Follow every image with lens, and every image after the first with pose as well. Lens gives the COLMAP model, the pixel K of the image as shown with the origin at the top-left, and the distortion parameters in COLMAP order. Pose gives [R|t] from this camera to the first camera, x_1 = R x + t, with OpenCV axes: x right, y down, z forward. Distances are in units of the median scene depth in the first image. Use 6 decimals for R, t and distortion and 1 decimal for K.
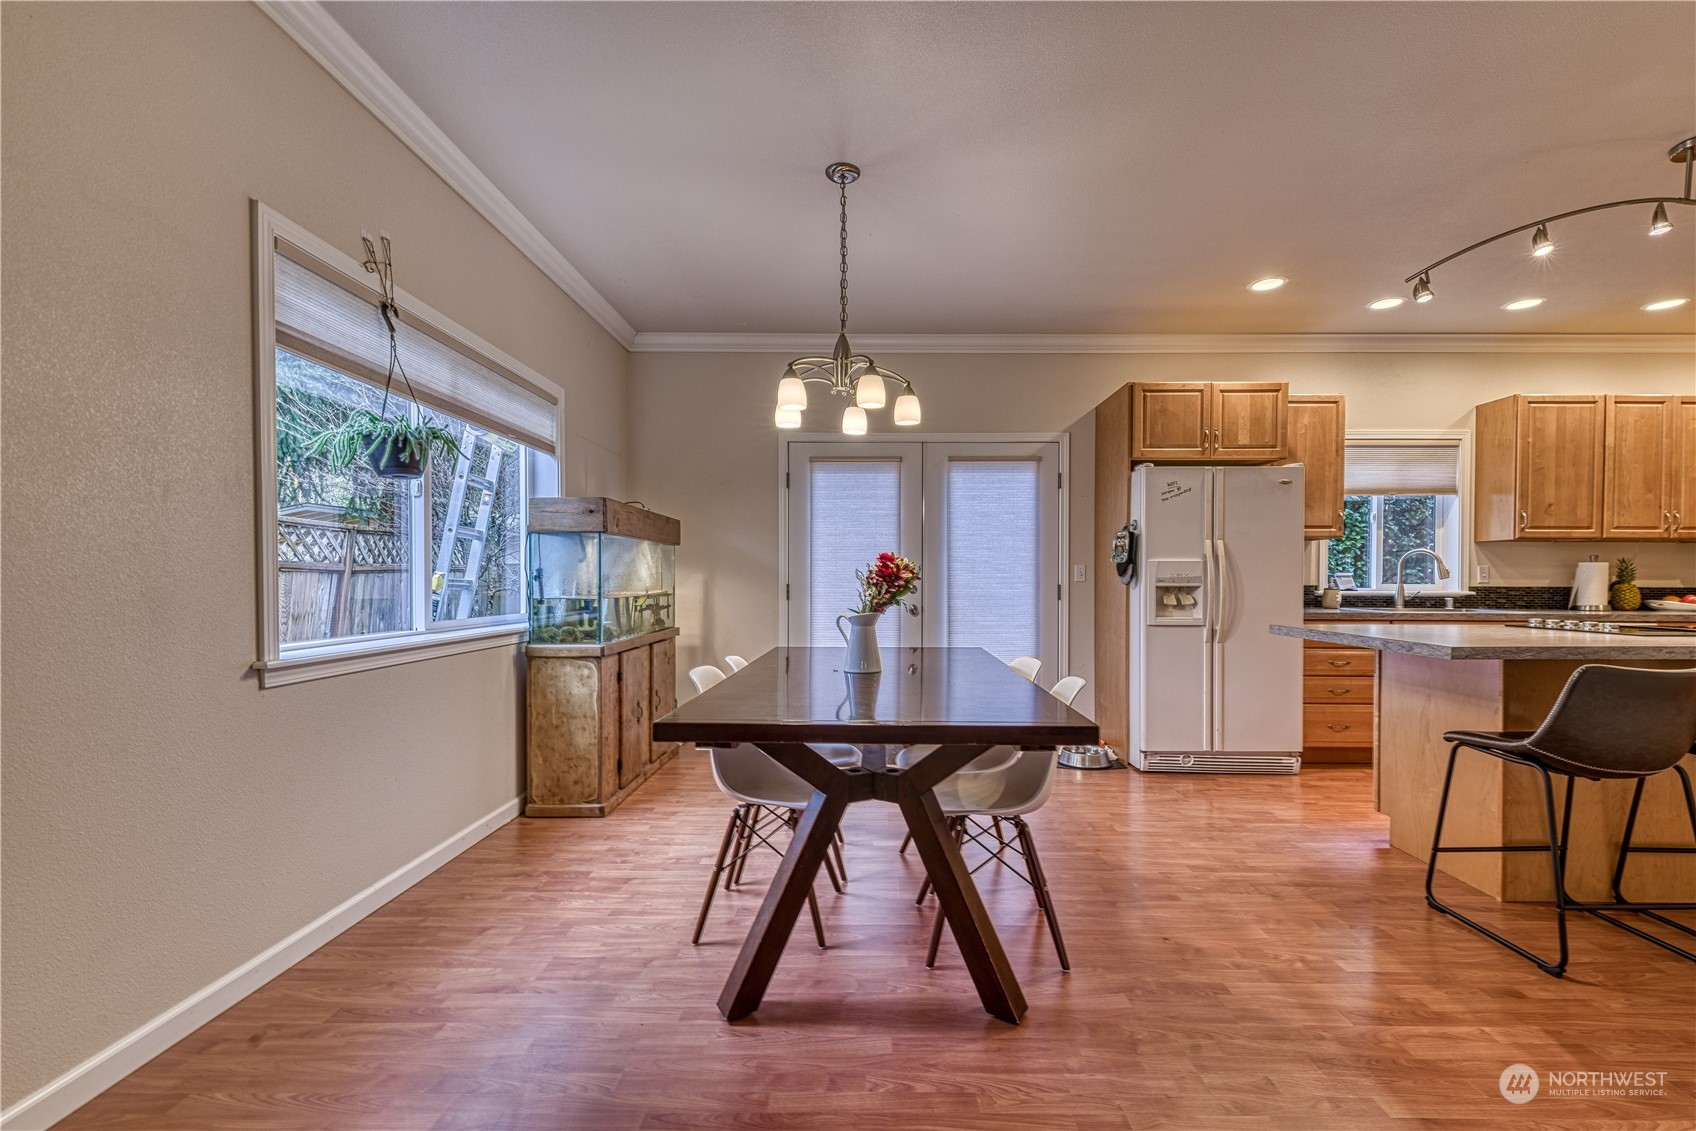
lens RADIAL K [[740.7, 0, 880.2], [0, 740.7, 589.3], [0, 0, 1]] dist [0.023453, -0.005040]
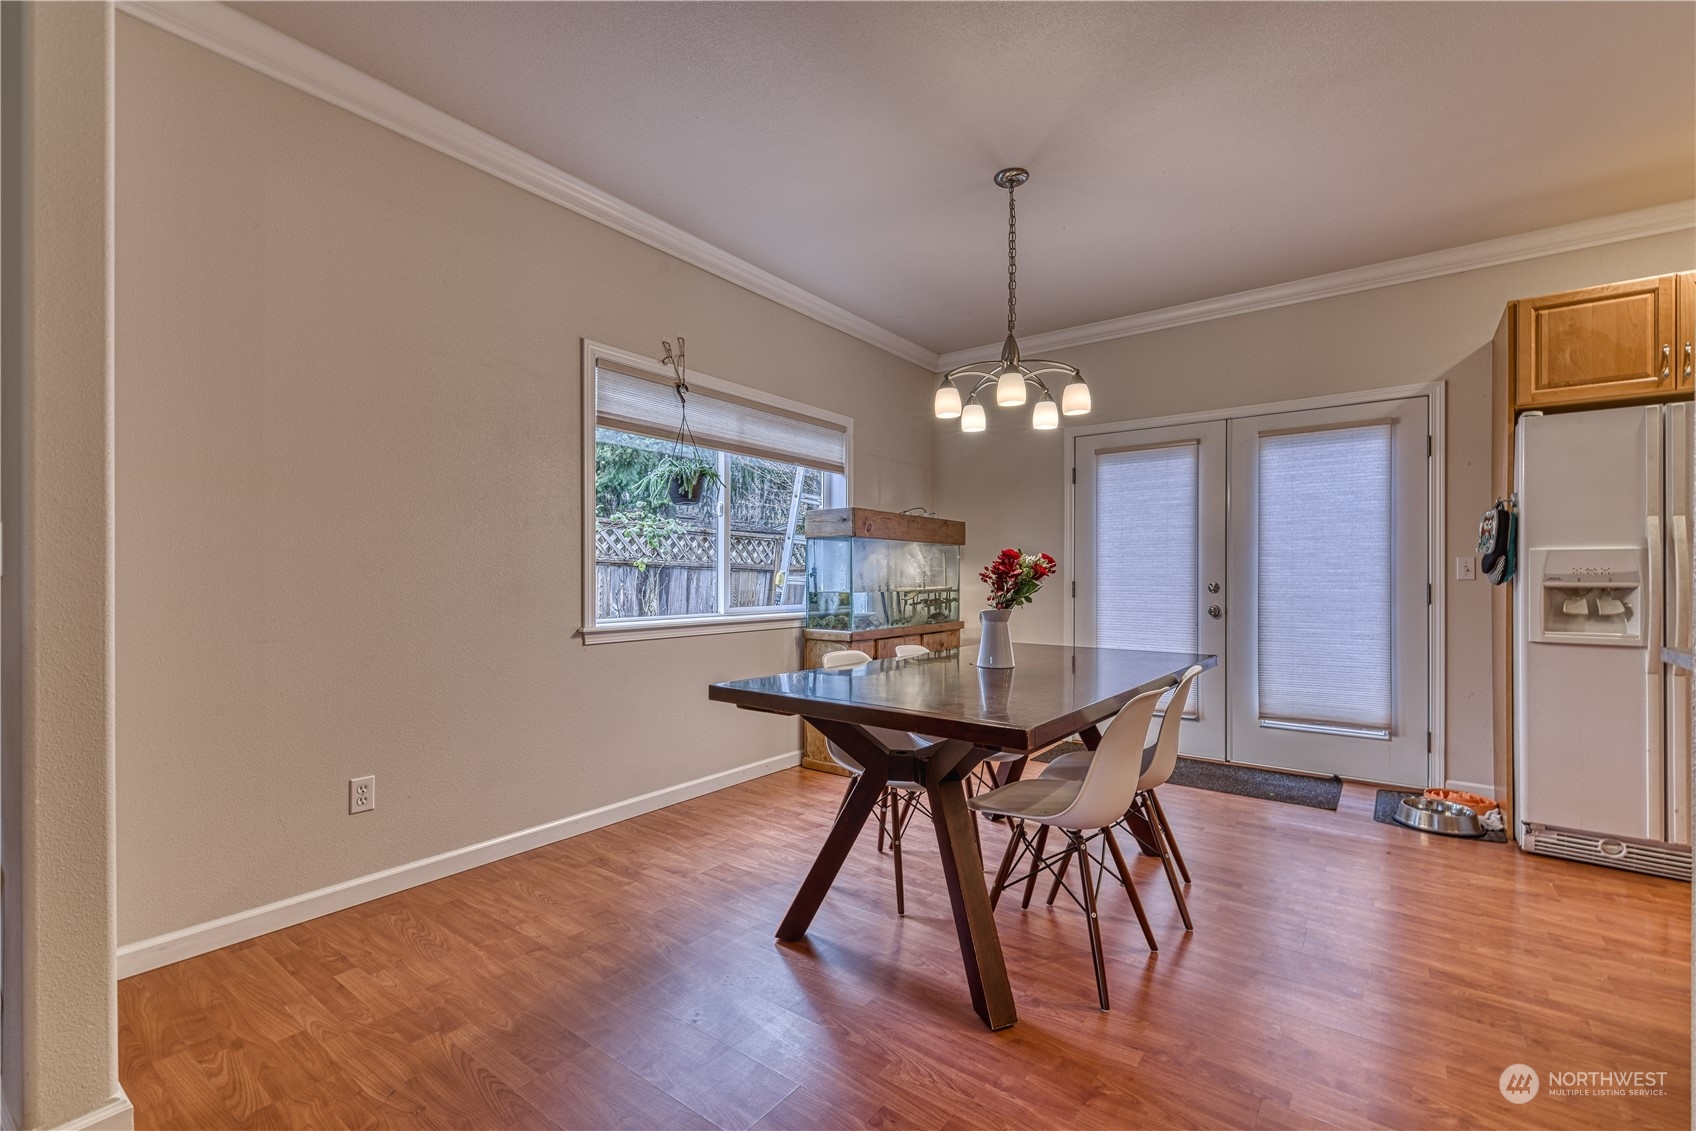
lens RADIAL K [[740.7, 0, 841.5], [0, 740.7, 575.2], [0, 0, 1]] dist [0.023453, -0.005040]
pose [[0.795222, -0.000532, -0.606318, 0.265231], [-0.009408, 0.999868, -0.013217, 0.000541], [0.606245, 0.016214, 0.795112, 0.039227]]
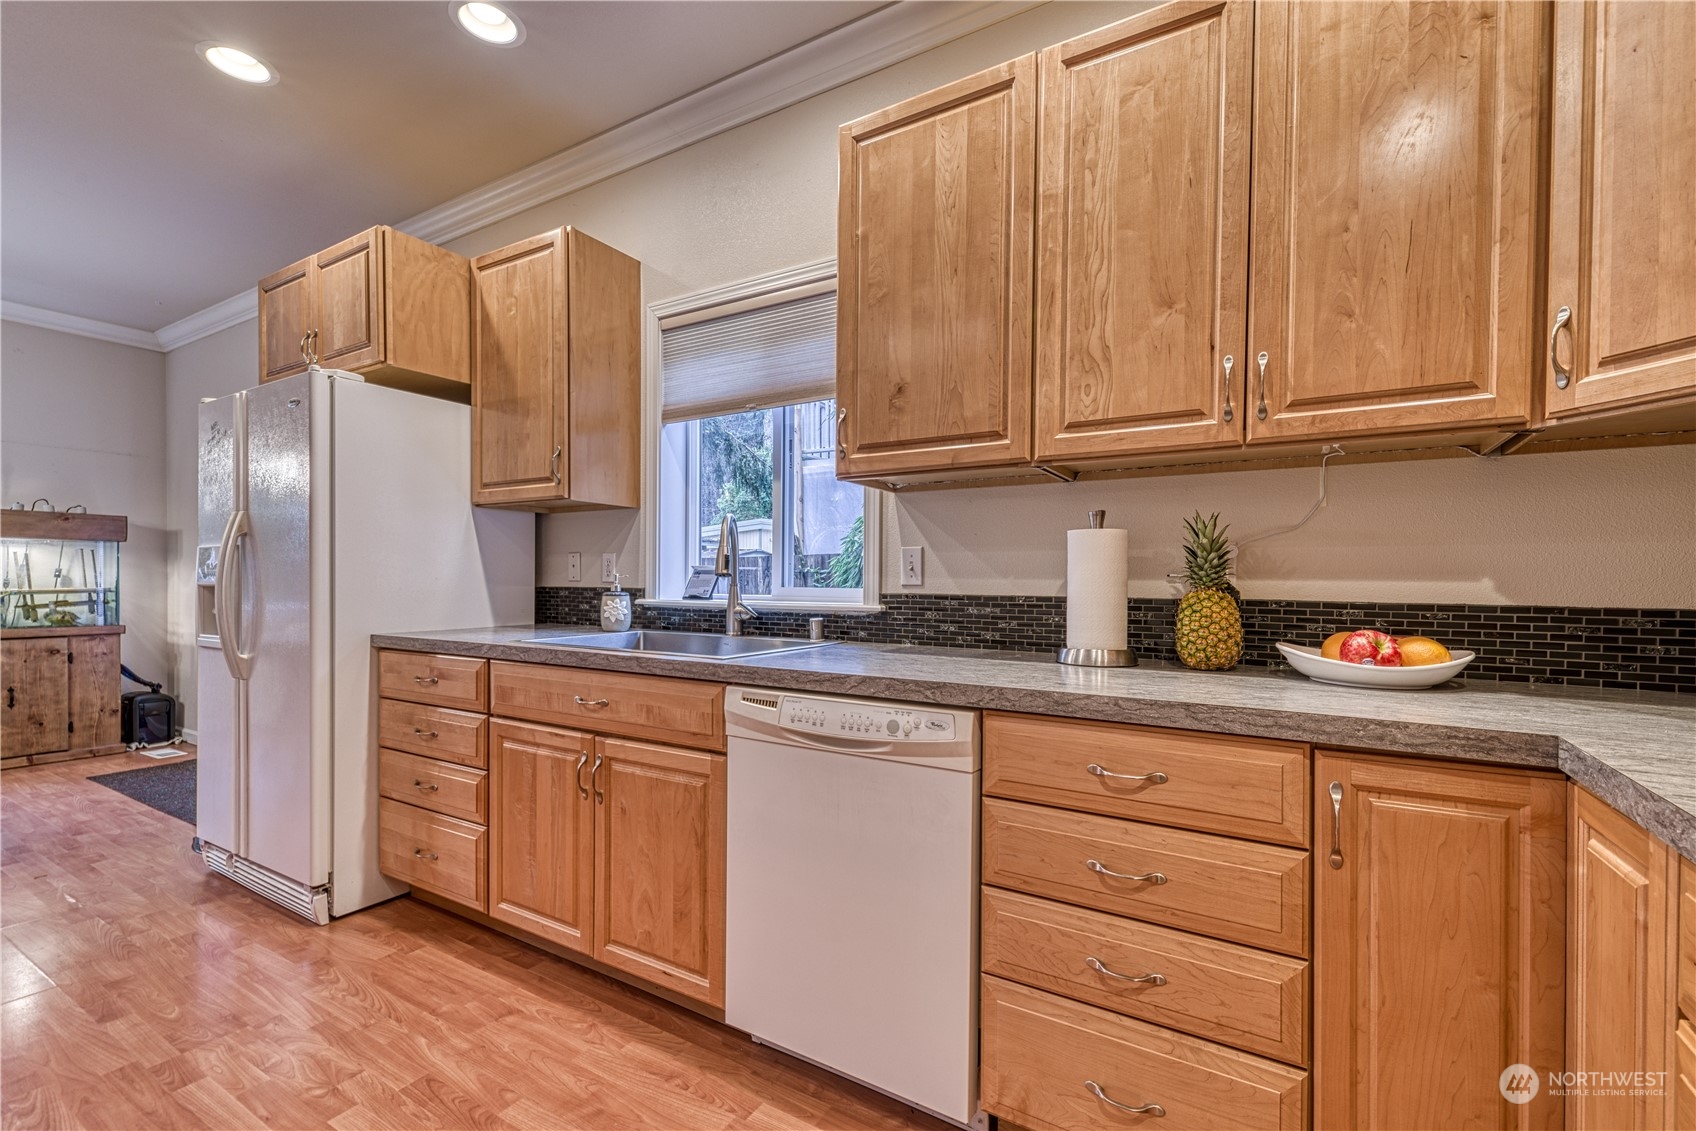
lens RADIAL K [[740.7, 0, 840.7], [0, 740.7, 590.4], [0, 0, 1]] dist [0.023453, -0.005040]
pose [[0.848850, 0.010501, -0.528530, 1.257501], [-0.013977, 0.999899, -0.002582, -0.005155], [0.528450, 0.009580, 0.848911, 0.770705]]
